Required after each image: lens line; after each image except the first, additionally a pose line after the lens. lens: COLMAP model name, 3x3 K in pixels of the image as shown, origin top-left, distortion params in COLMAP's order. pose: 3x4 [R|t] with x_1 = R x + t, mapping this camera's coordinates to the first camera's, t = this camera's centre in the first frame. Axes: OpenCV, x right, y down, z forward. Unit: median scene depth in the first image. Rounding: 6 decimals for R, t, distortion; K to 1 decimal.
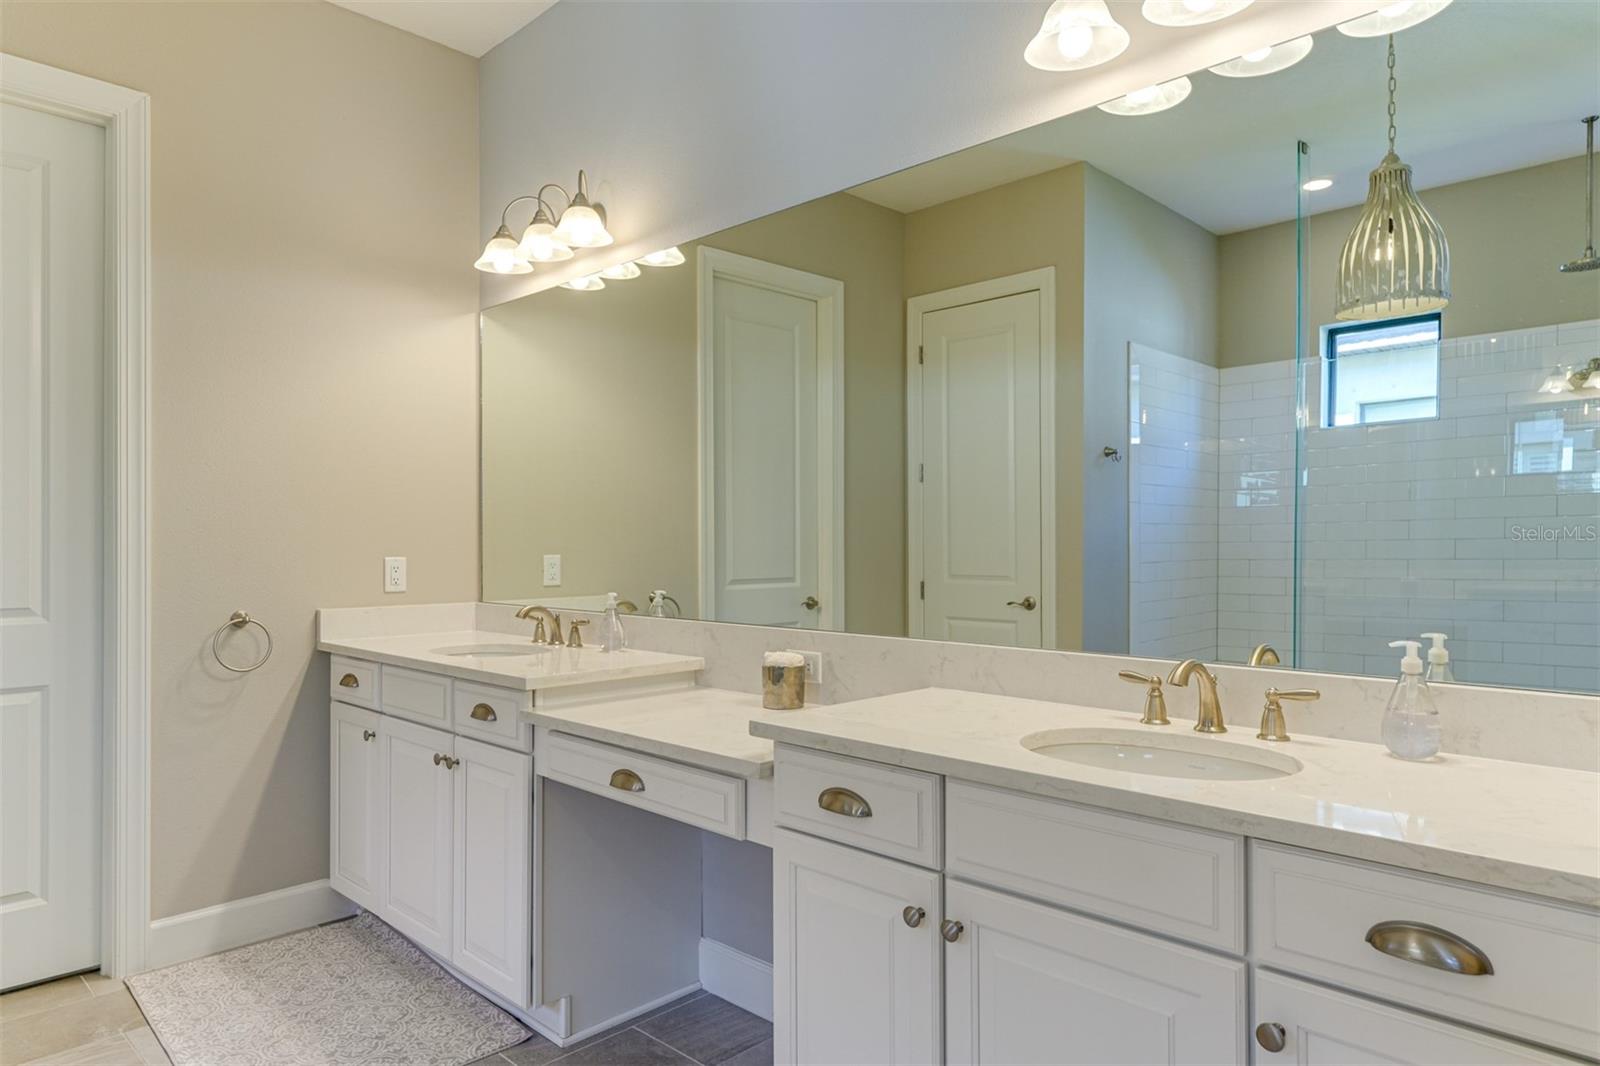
lens RADIAL K [[999.0, 0, 796.8], [0, 999.0, 532.3], [0, 0, 1]] dist [0.003748, 0.005533]
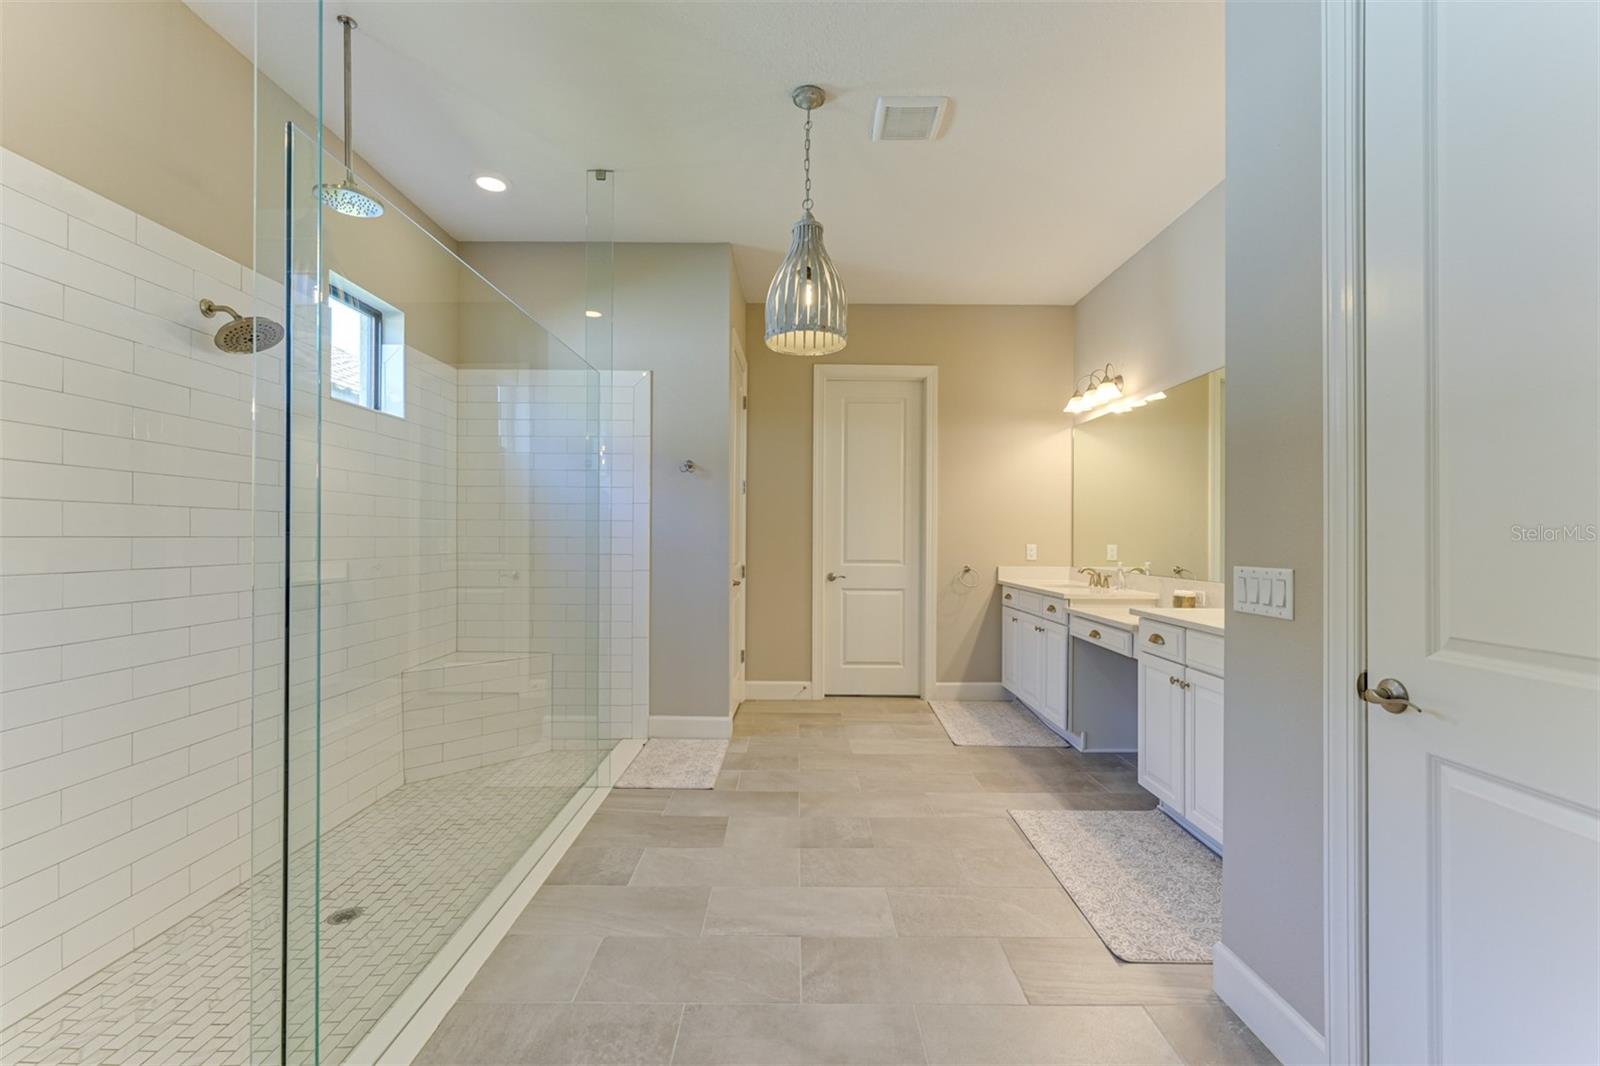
lens RADIAL K [[668.1, 0, 797.8], [0, 668.1, 533.1], [0, 0, 1]] dist [0.000228, -0.000005]
pose [[0.699366, 0.004524, -0.714749, 0.346476], [-0.004626, 0.999988, 0.001802, -0.000819], [0.714749, 0.002046, 0.699378, -0.476076]]
